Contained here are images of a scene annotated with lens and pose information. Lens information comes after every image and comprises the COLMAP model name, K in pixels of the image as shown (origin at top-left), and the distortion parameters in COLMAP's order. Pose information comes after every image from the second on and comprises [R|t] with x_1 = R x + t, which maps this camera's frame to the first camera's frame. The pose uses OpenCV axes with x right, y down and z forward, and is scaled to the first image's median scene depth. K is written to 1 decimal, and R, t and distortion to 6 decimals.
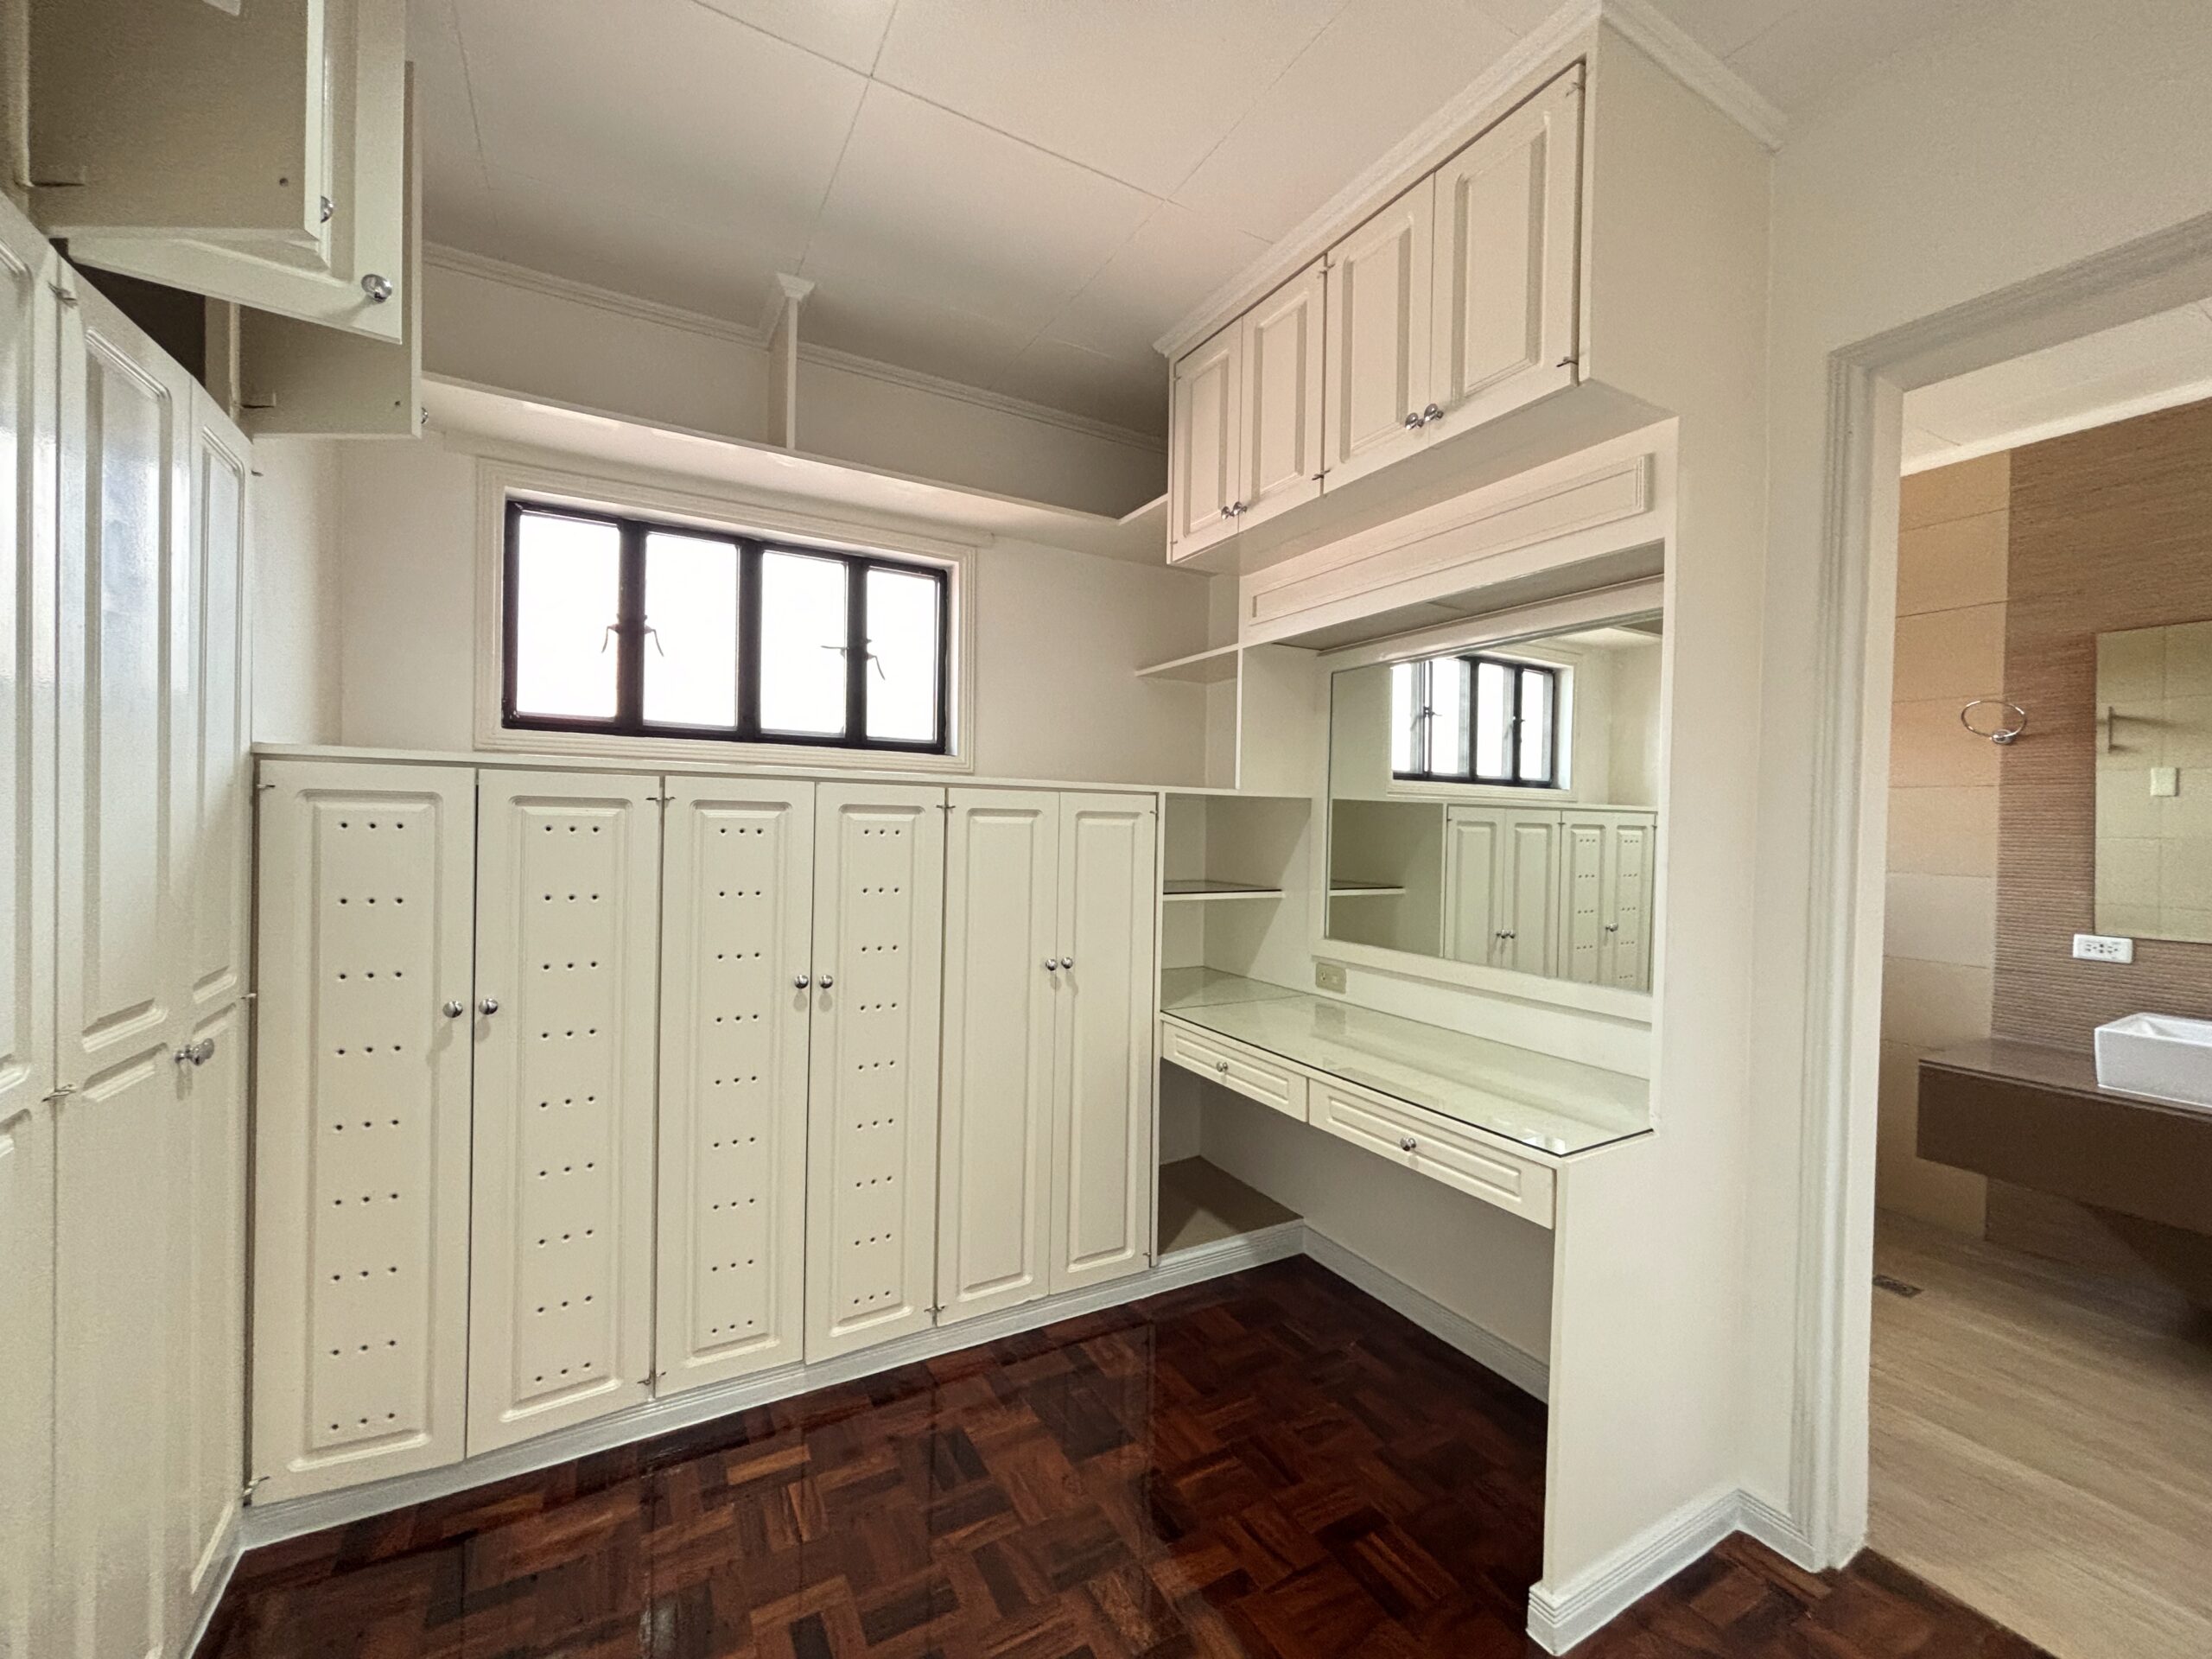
lens RADIAL K [[889.9, 0, 1106.0], [0, 889.9, 829.5], [0, 0, 1]] dist [-0.002051, -0.000245]
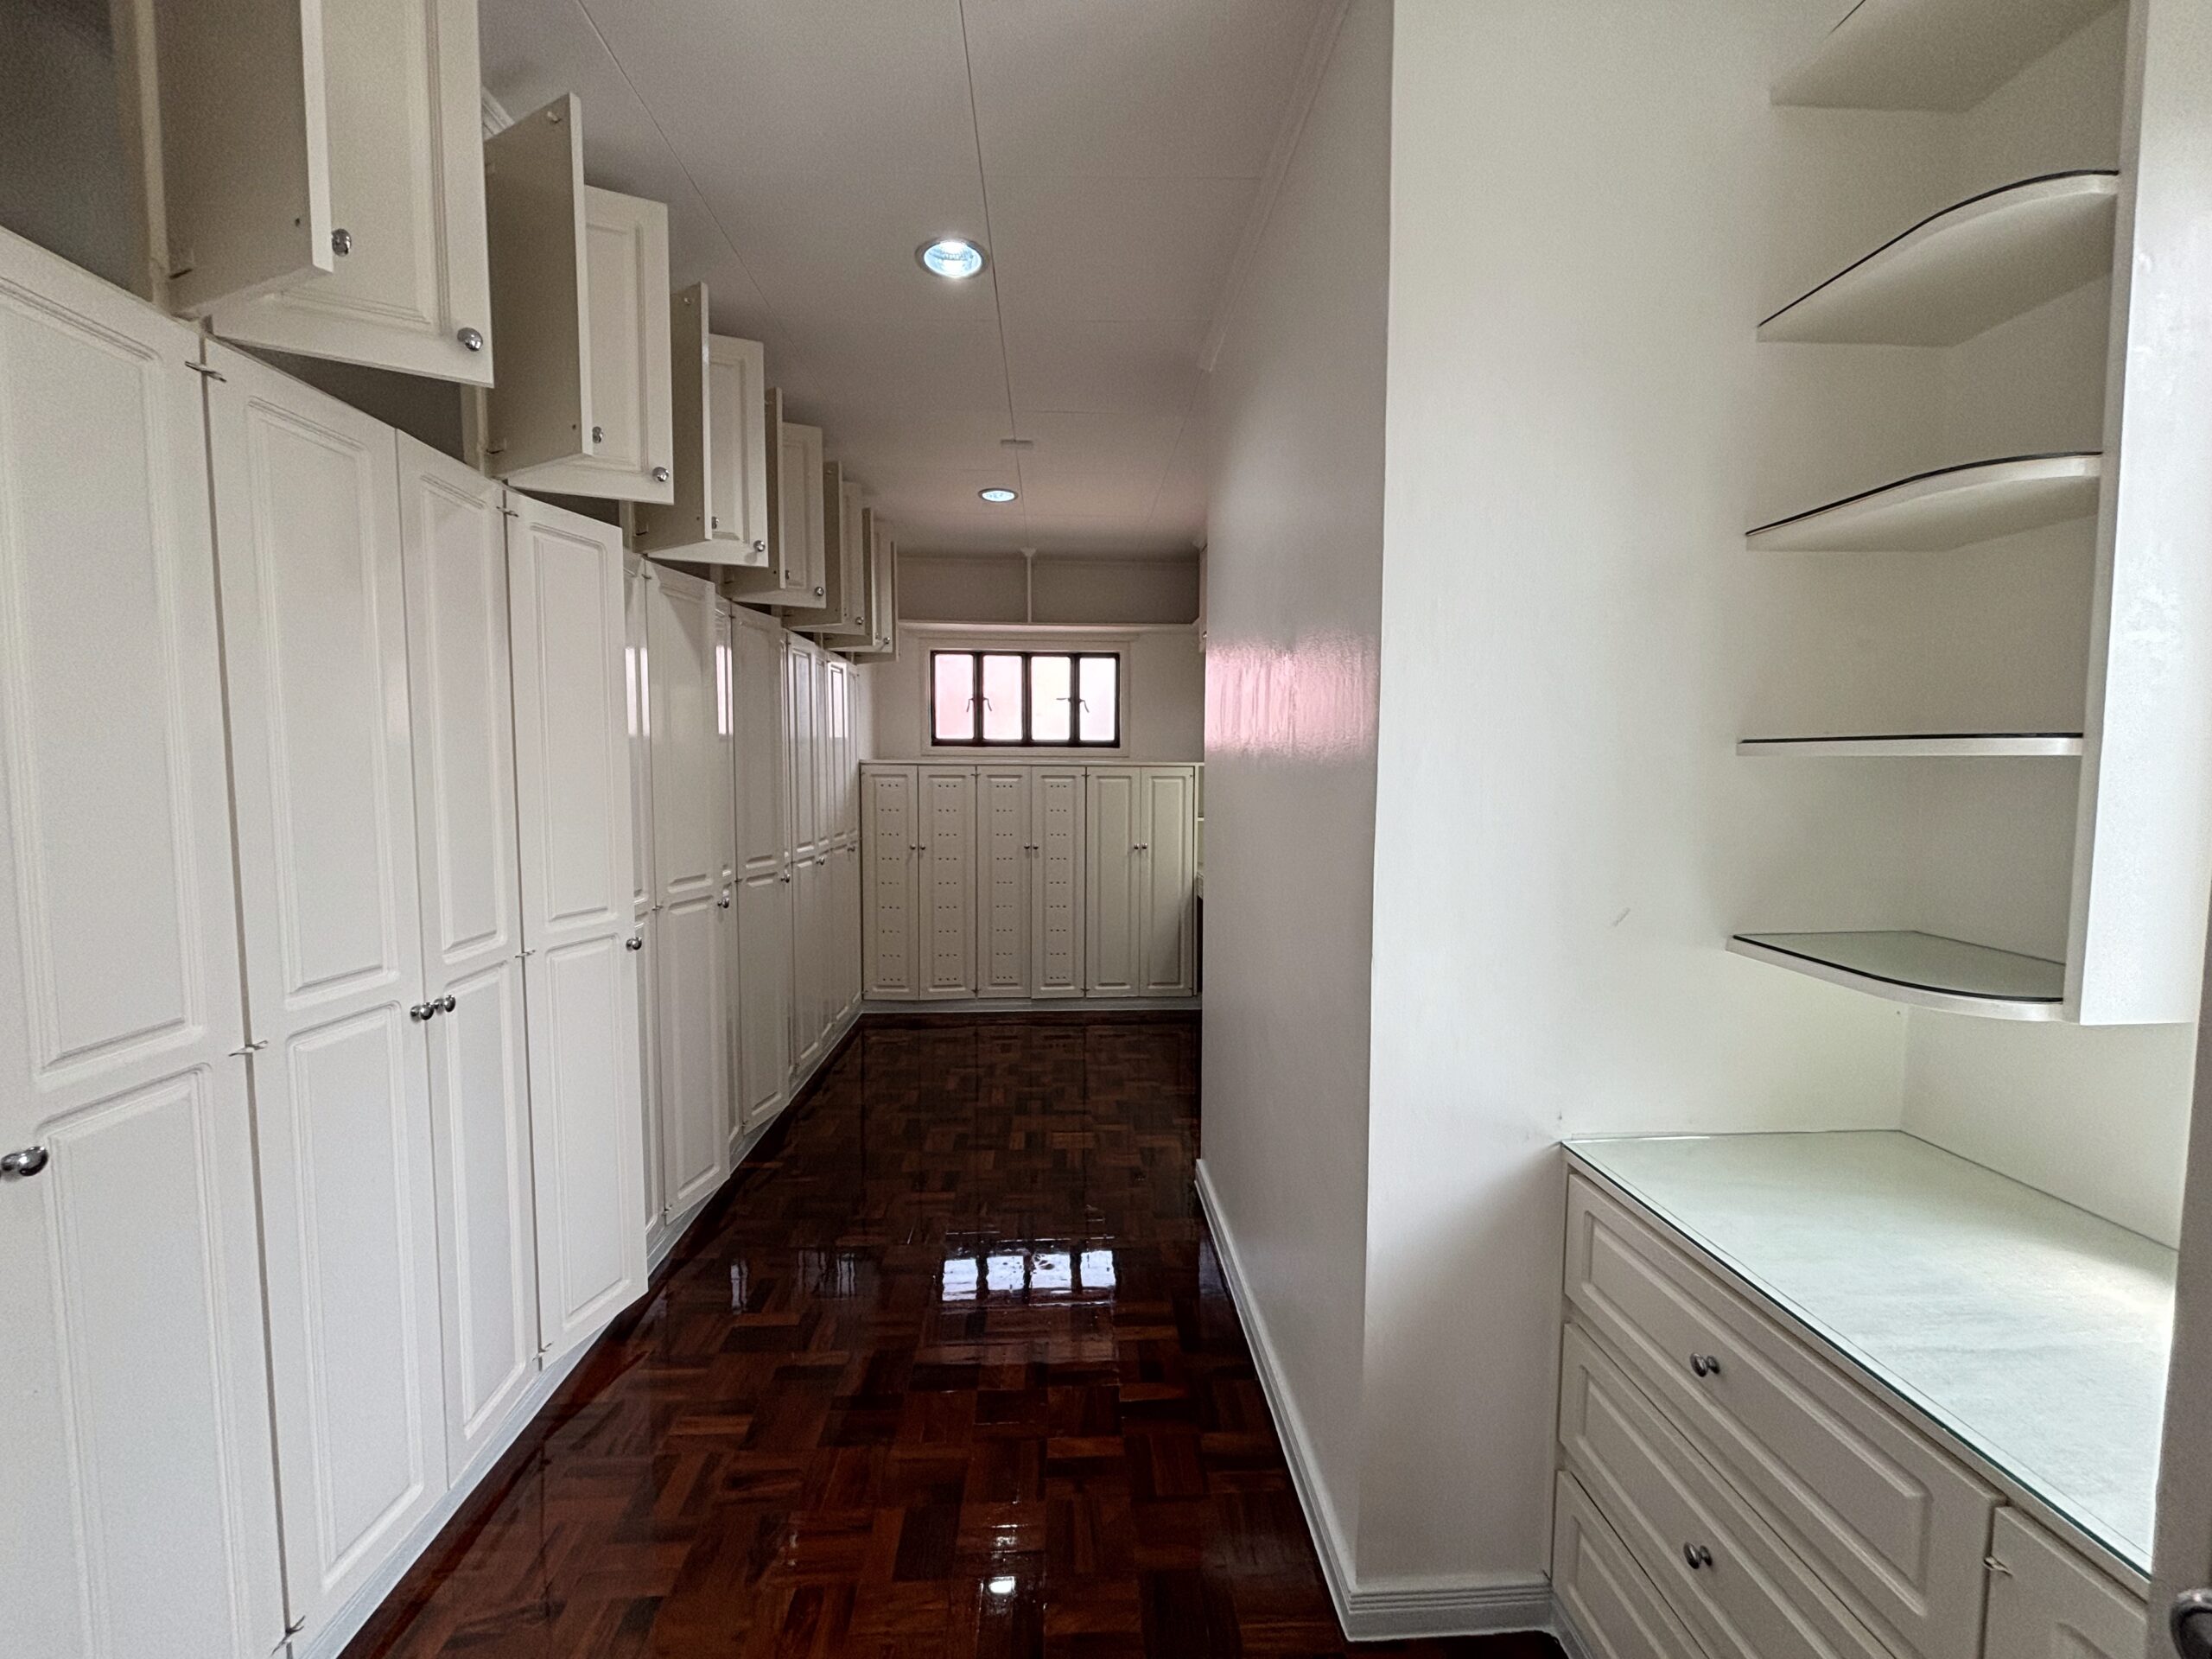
lens RADIAL K [[889.9, 0, 1106.0], [0, 889.9, 829.5], [0, 0, 1]] dist [-0.002051, -0.000245]
pose [[0.901577, 0.006581, -0.432569, 0.801459], [0.011621, 0.999155, 0.039421, 0.022911], [0.432463, -0.040568, 0.900739, -0.986257]]
